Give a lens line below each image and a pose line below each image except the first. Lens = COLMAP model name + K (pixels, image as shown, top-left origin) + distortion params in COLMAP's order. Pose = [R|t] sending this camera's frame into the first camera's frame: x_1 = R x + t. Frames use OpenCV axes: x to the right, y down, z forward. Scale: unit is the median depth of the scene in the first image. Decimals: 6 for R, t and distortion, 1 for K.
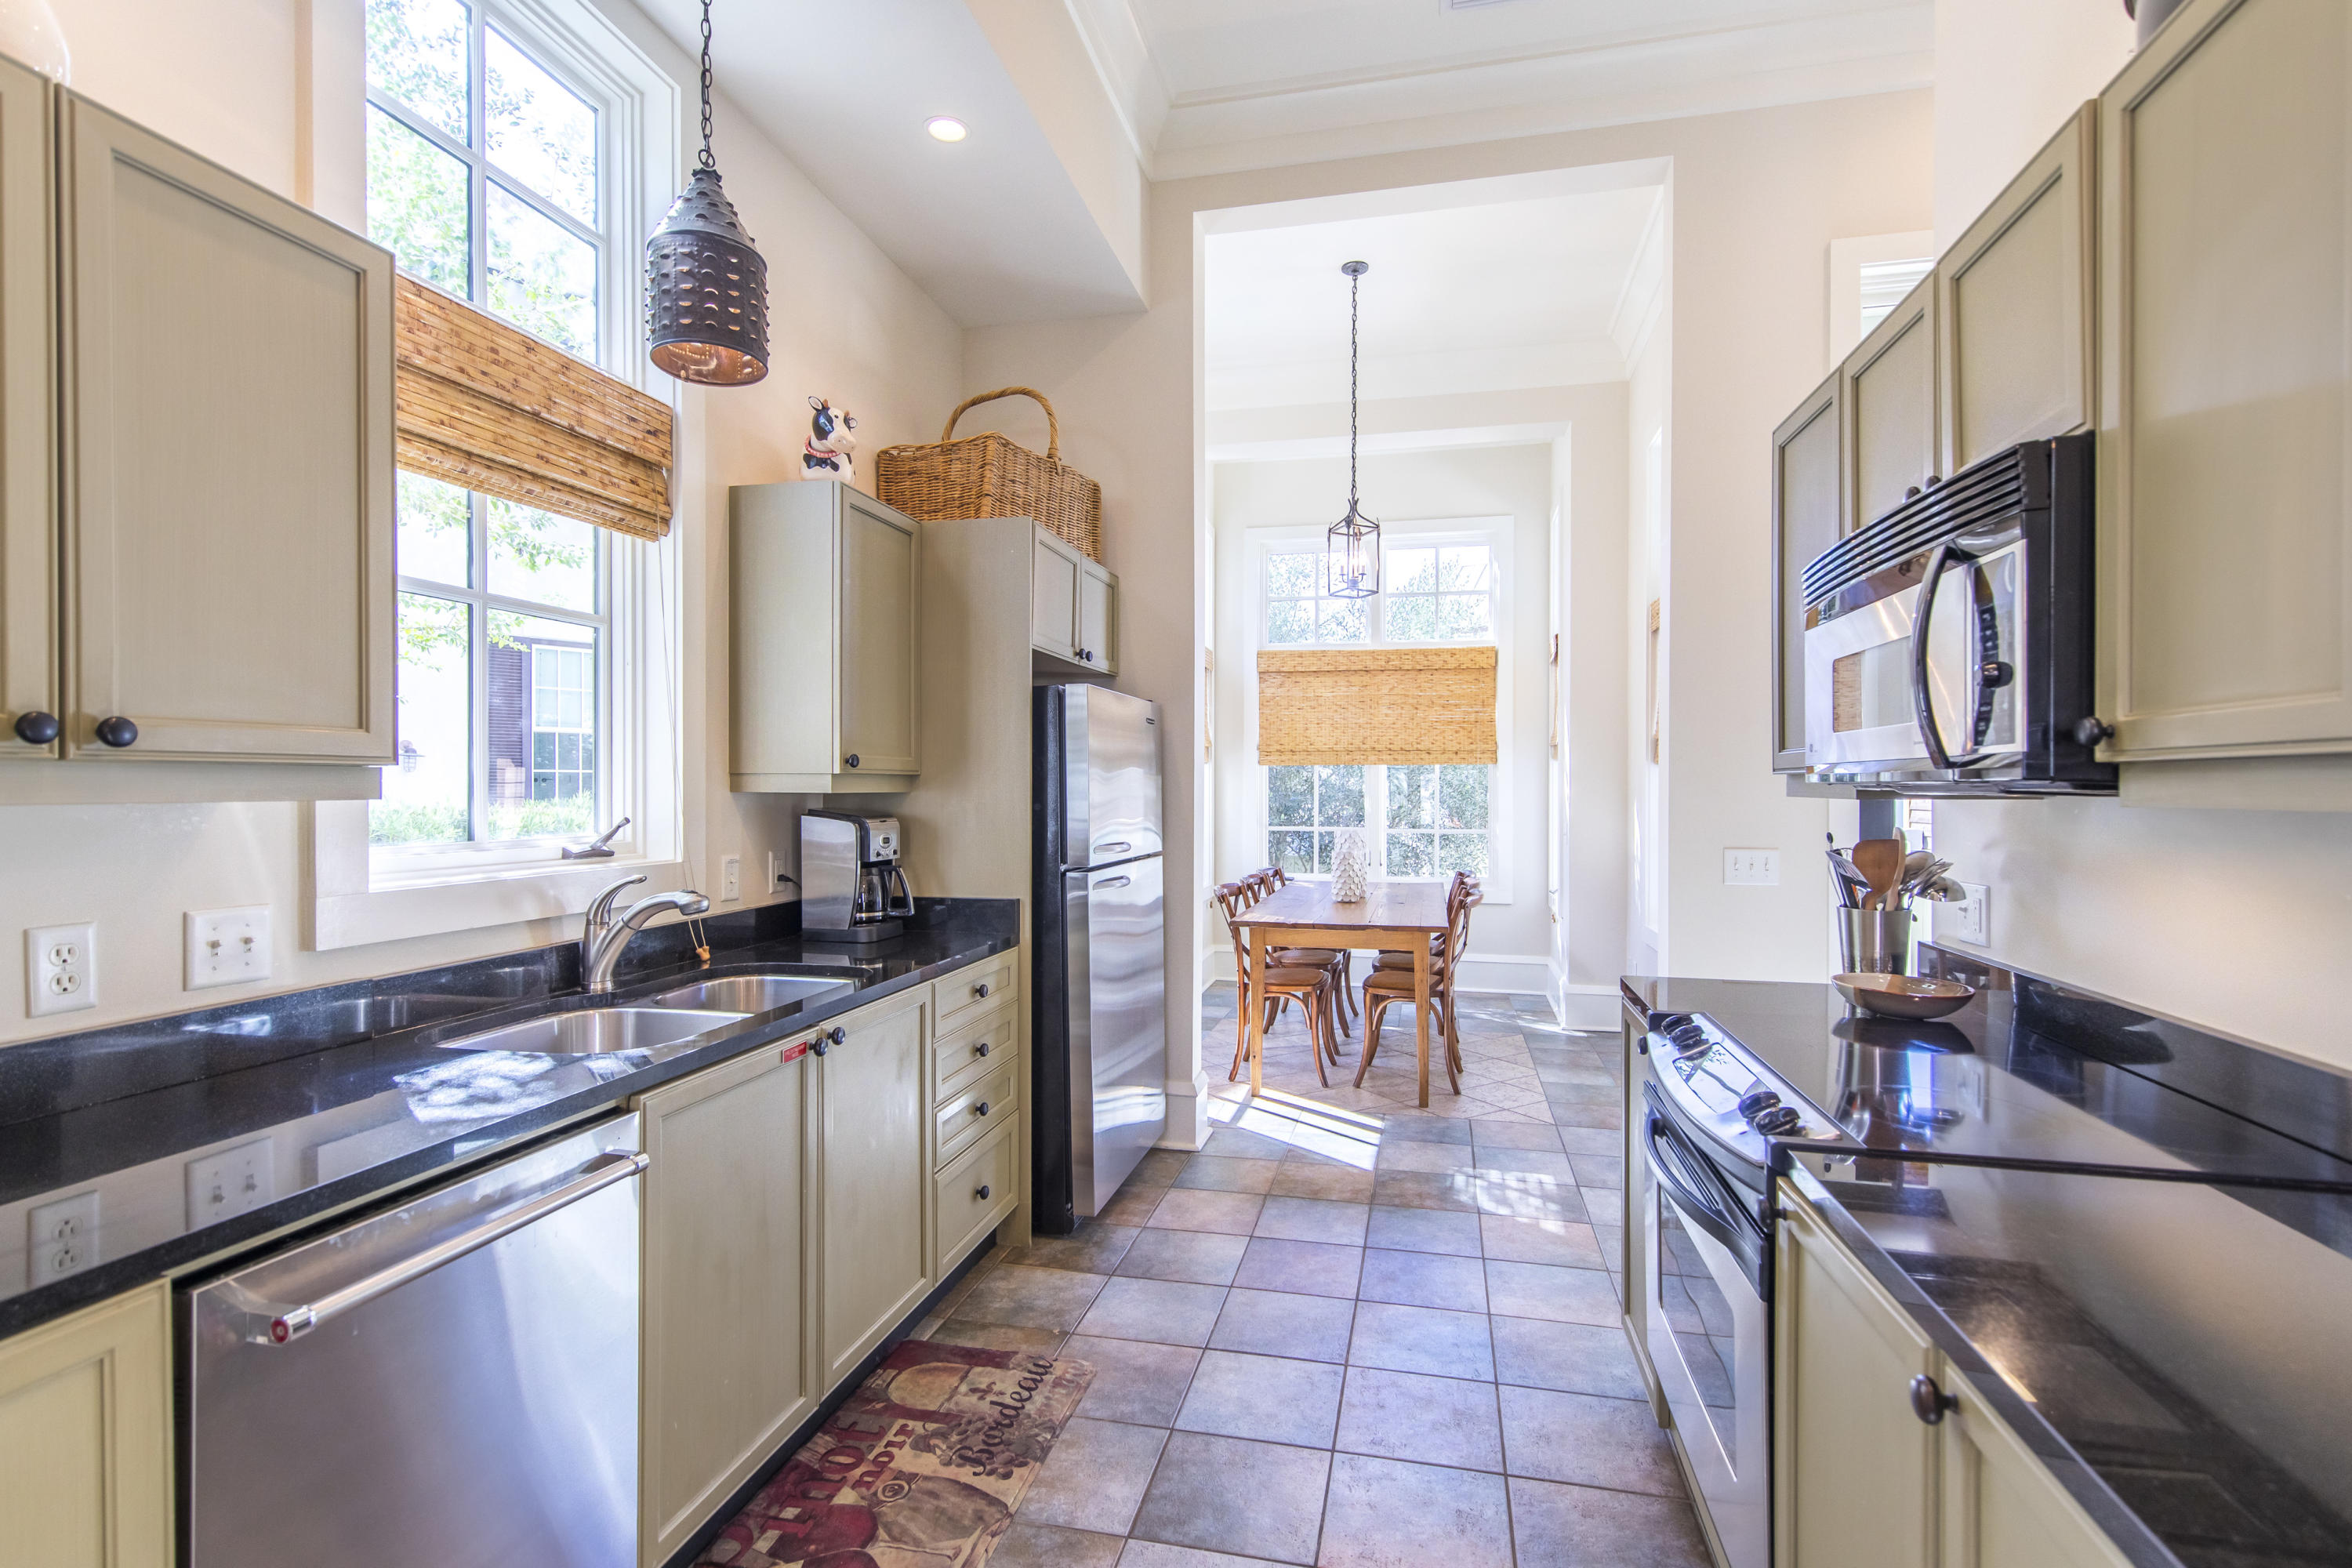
lens RADIAL K [[1072.8, 0, 1187.3], [0, 1072.8, 798.2], [0, 0, 1]] dist [0.005663, -0.000720]
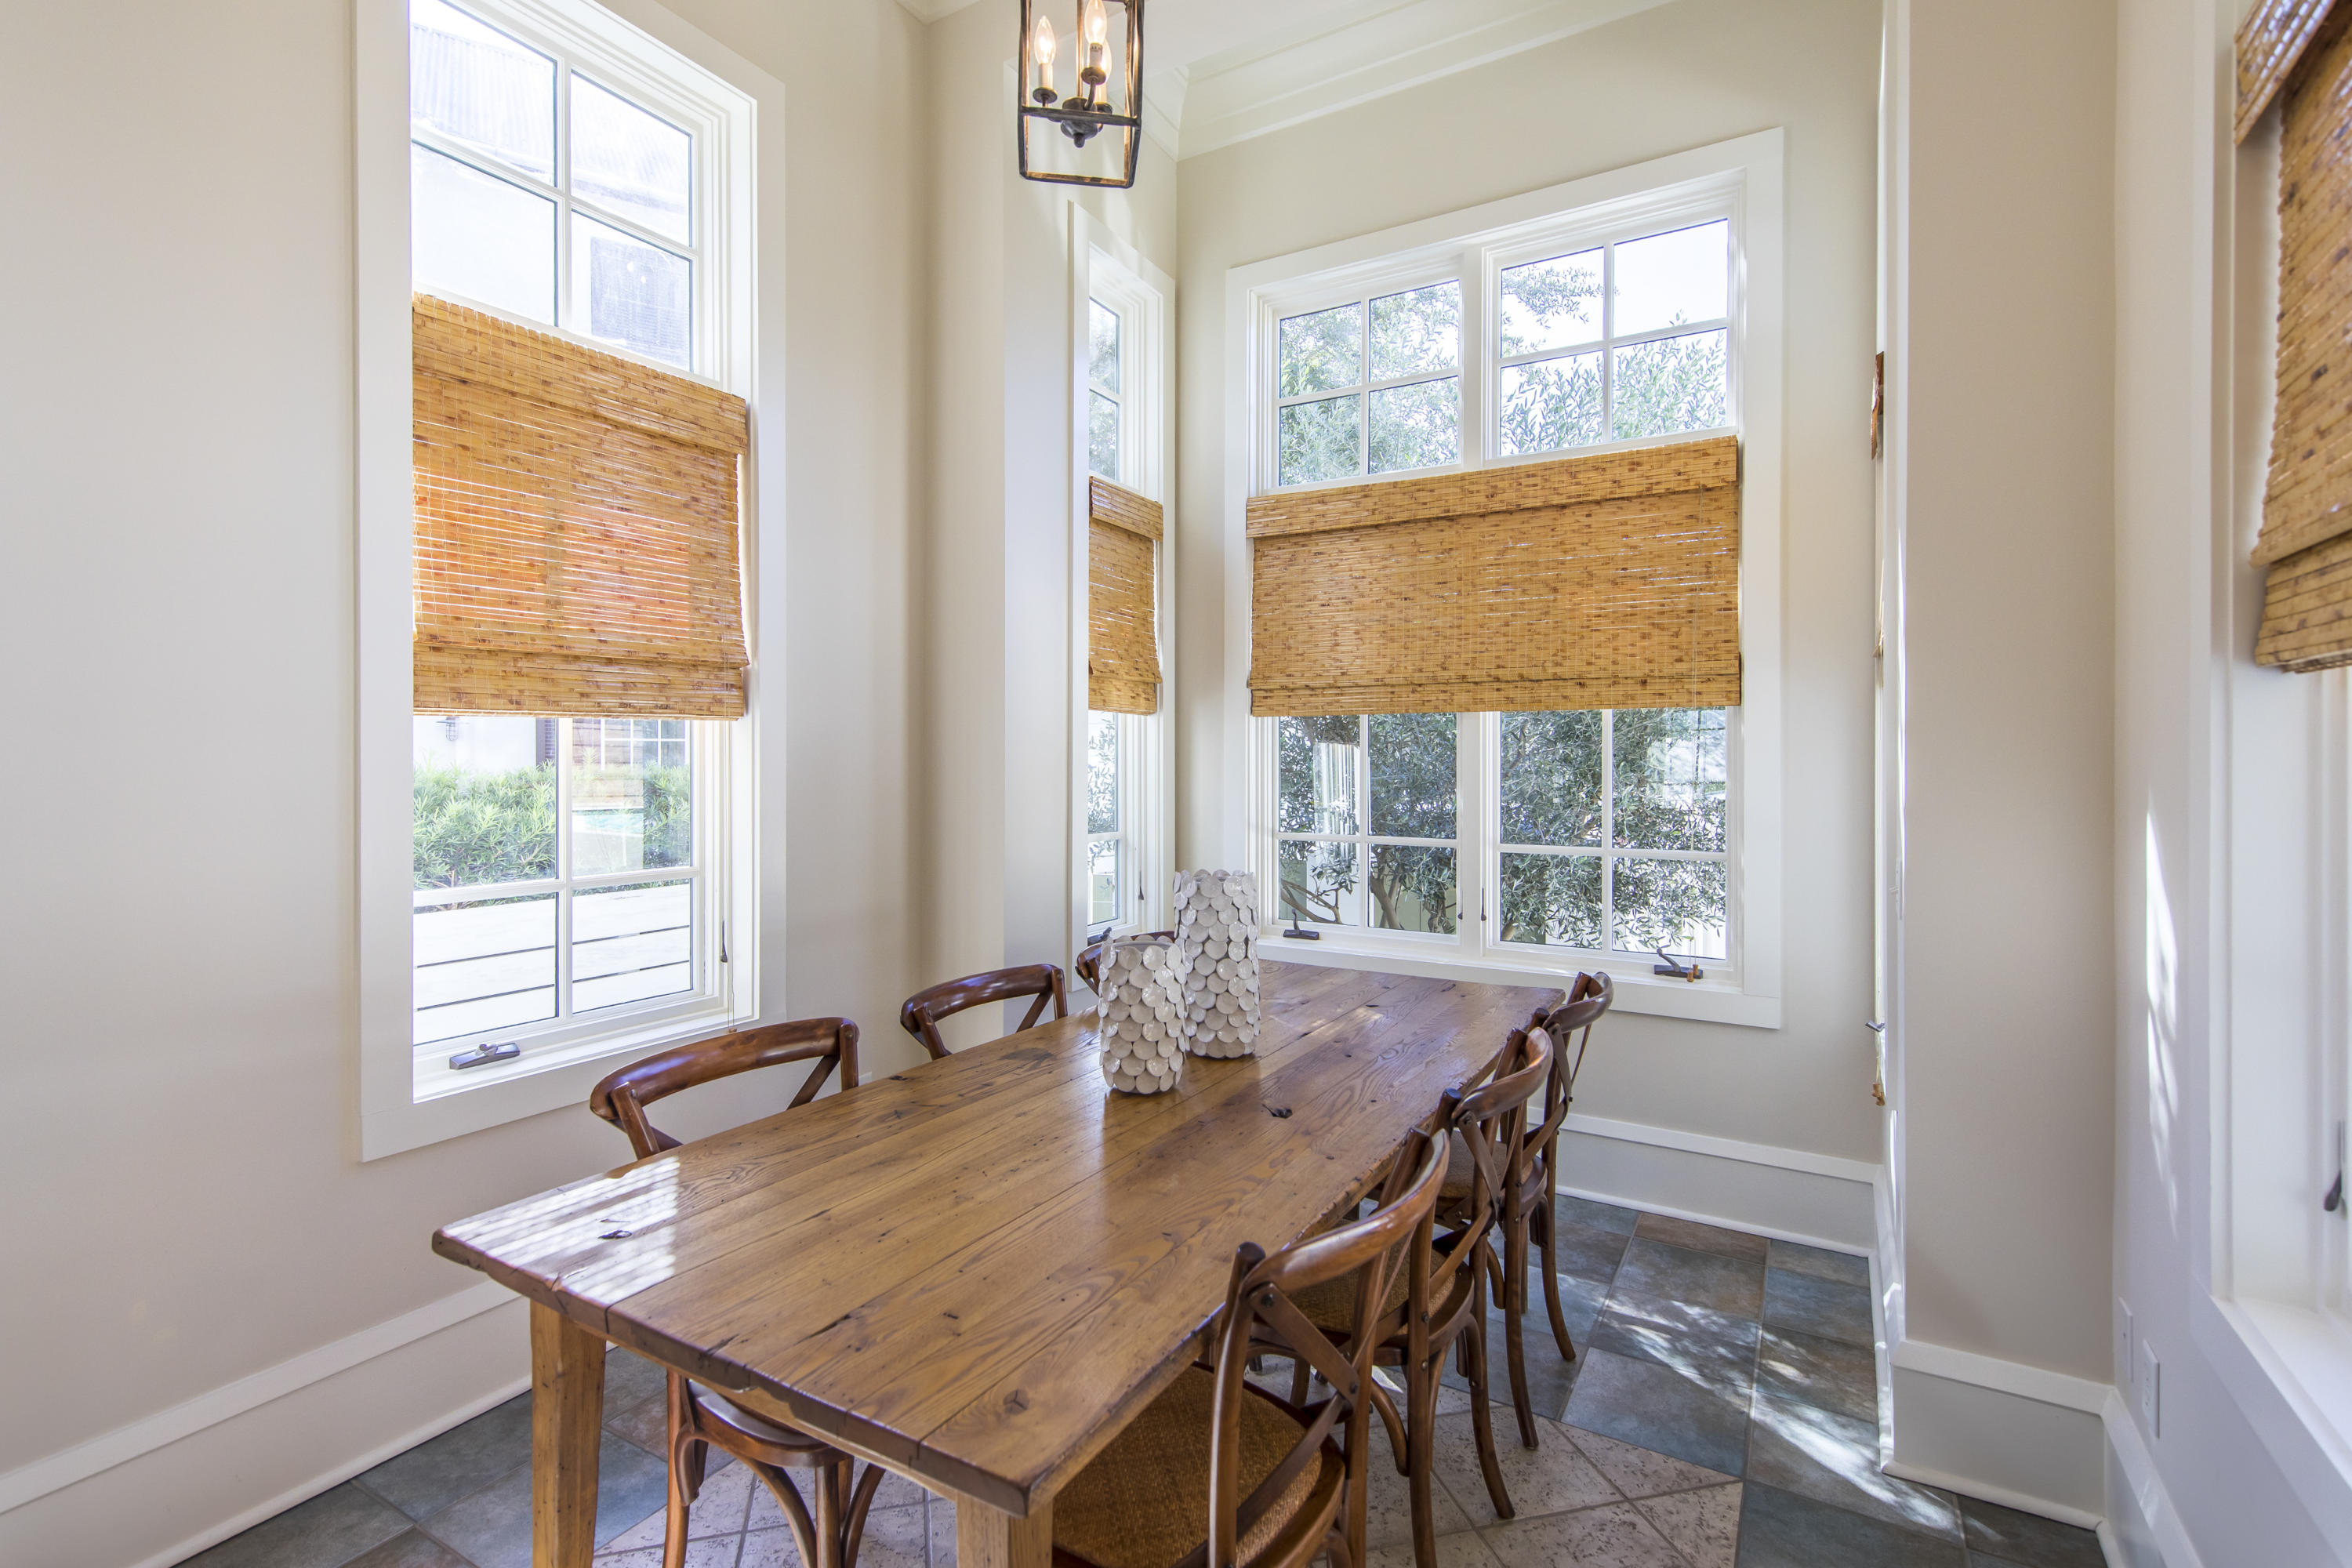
lens RADIAL K [[1072.8, 0, 1181.6], [0, 1072.8, 744.0], [0, 0, 1]] dist [0.005663, -0.000720]
pose [[0.948757, -0.004351, -0.315977, 0.206577], [0.000701, 0.999932, -0.011663, -0.011499], [0.316006, 0.010844, 0.948695, 0.507265]]
